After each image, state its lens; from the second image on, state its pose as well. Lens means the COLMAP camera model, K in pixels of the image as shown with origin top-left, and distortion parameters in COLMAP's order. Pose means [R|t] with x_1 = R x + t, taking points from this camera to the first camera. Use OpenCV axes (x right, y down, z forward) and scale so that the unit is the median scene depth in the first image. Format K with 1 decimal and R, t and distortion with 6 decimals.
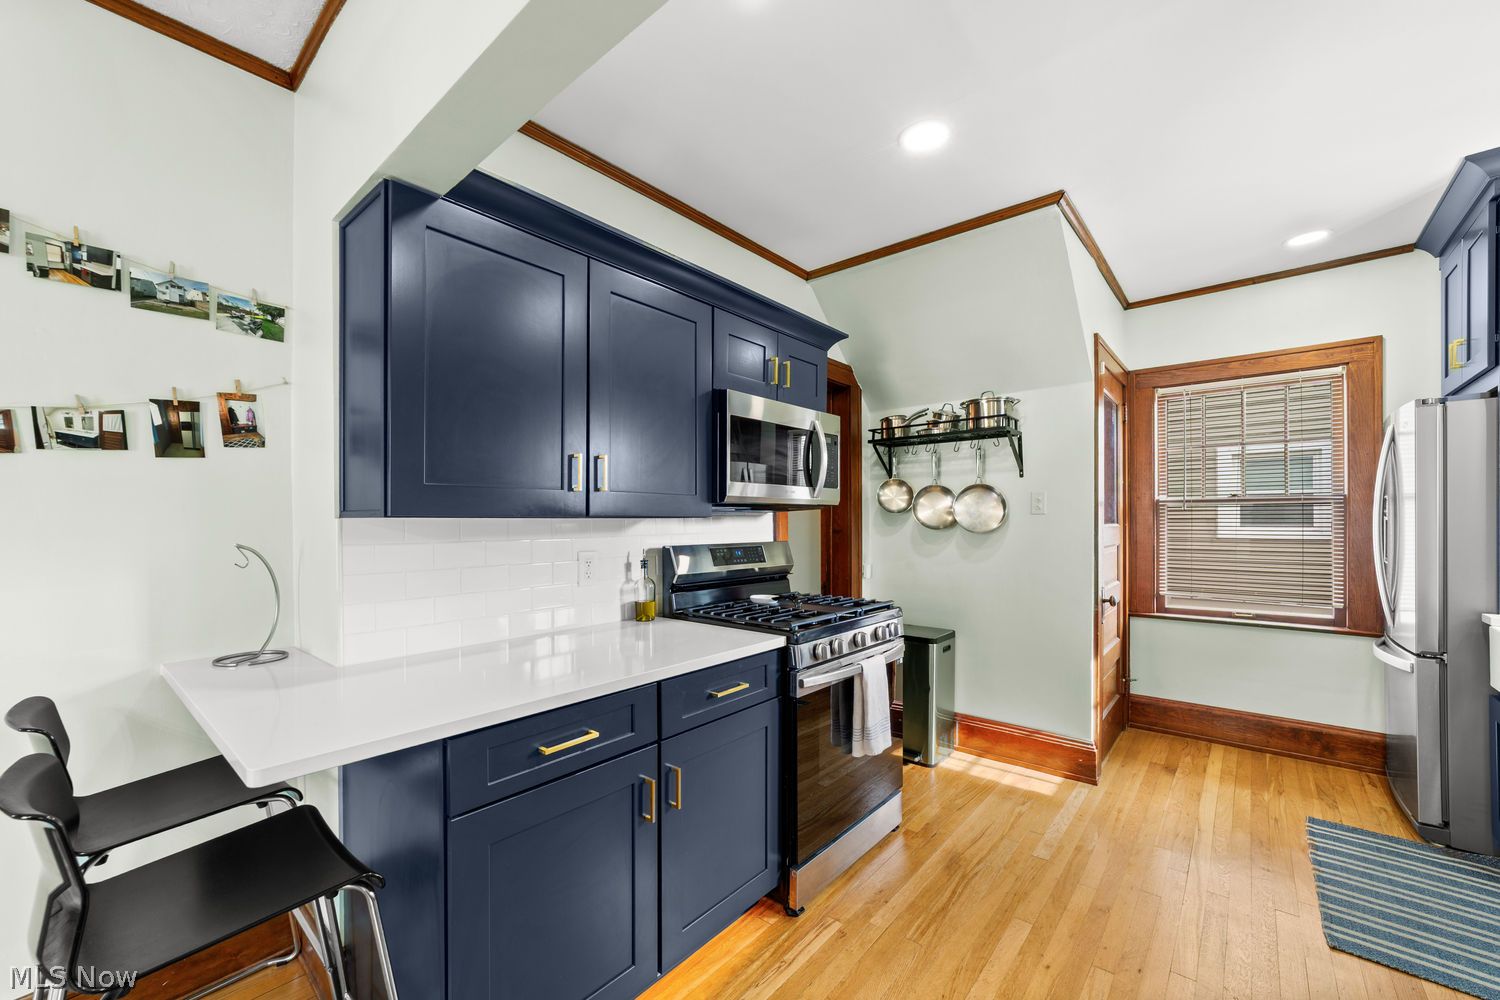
lens RADIAL K [[590.6, 0, 739.9], [0, 590.6, 519.7], [0, 0, 1]] dist [-0.015679, 0.006766]
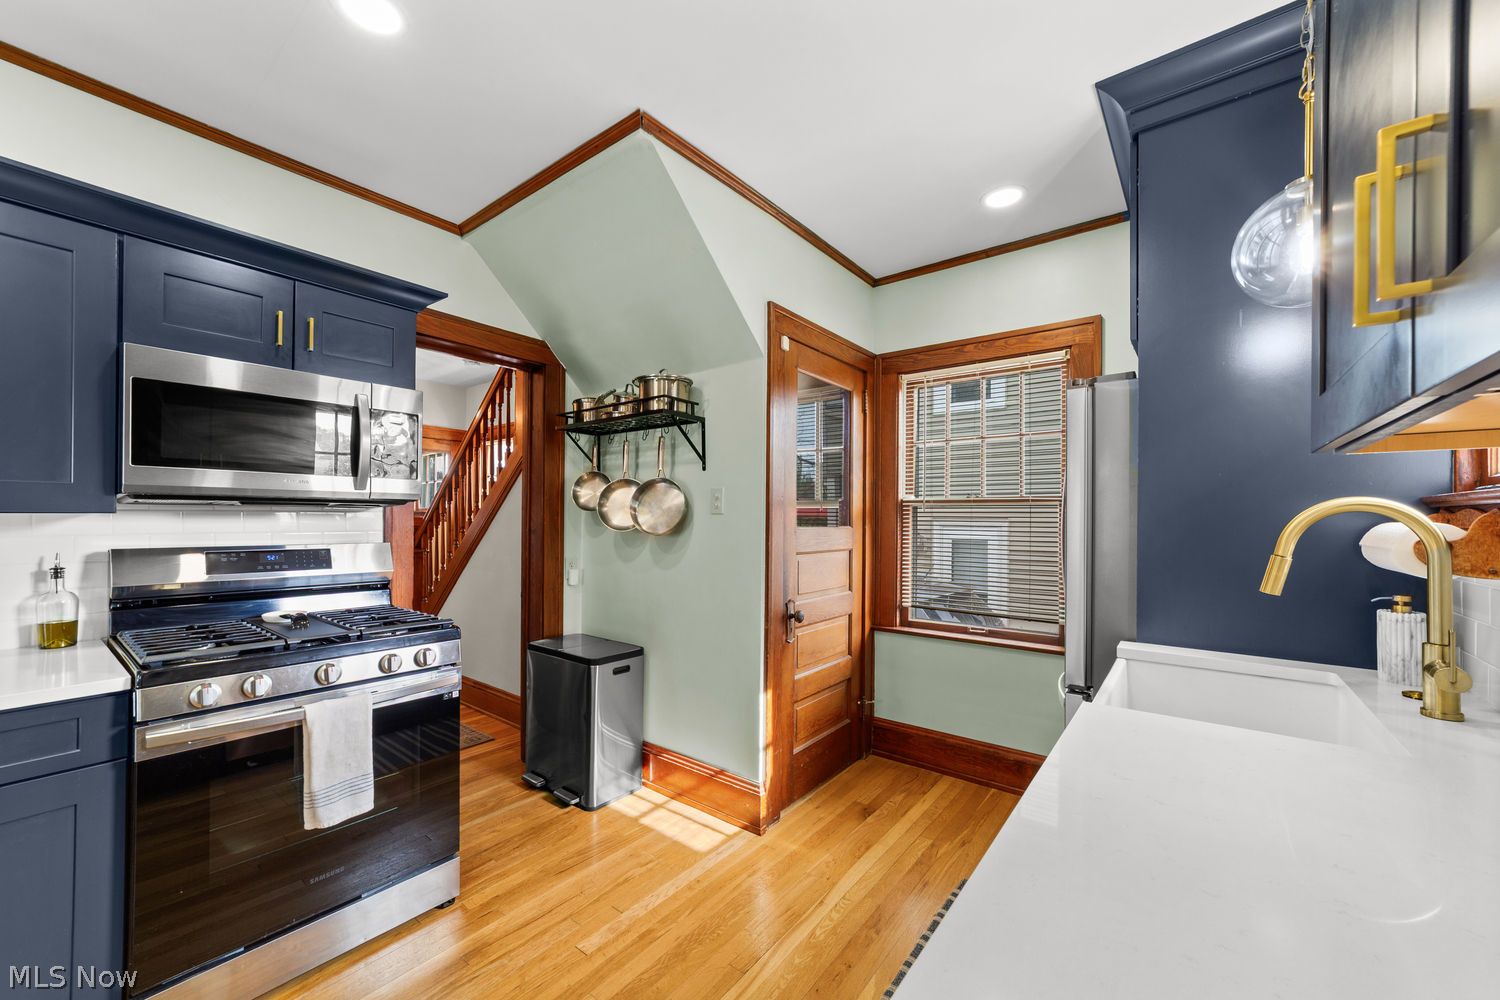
lens RADIAL K [[579.4, 0, 742.0], [0, 579.4, 514.3], [0, 0, 1]] dist [-0.014158, 0.006106]
pose [[0.998711, 0.011735, 0.049374, 0.505081], [-0.011467, 0.999918, -0.005719, -0.004651], [-0.049437, 0.005146, 0.998764, 0.159385]]
